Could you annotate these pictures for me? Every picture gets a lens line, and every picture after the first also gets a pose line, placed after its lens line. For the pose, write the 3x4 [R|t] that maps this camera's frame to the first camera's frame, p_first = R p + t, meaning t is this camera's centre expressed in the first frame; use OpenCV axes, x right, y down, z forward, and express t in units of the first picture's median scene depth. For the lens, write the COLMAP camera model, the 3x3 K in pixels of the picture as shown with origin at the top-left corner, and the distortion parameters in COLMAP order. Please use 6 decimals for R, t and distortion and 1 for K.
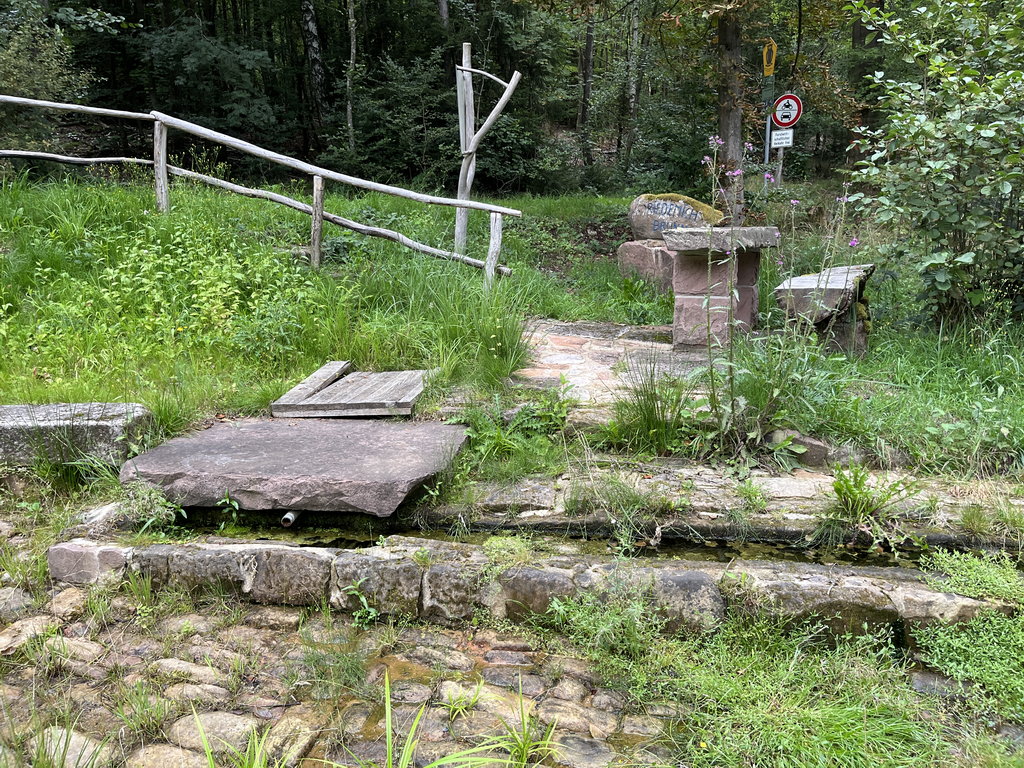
lens RADIAL K [[787.0, 0, 512.1], [0, 787.0, 394.3], [0, 0, 1]] dist [0.058041, -0.002571]
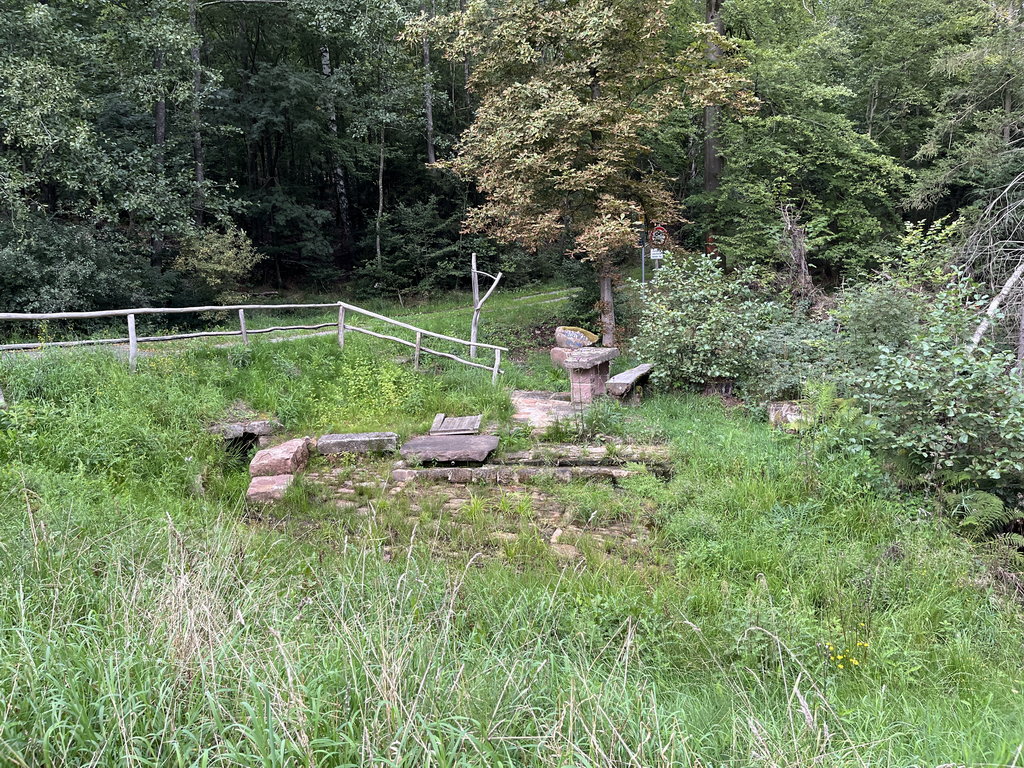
lens RADIAL K [[787.0, 0, 509.5], [0, 787.0, 381.7], [0, 0, 1]] dist [0.058041, -0.002571]
pose [[0.997879, -0.028338, 0.058601, -0.173572], [0.031085, 0.998434, -0.046505, -0.023249], [-0.057191, 0.048228, 0.997198, -1.890415]]
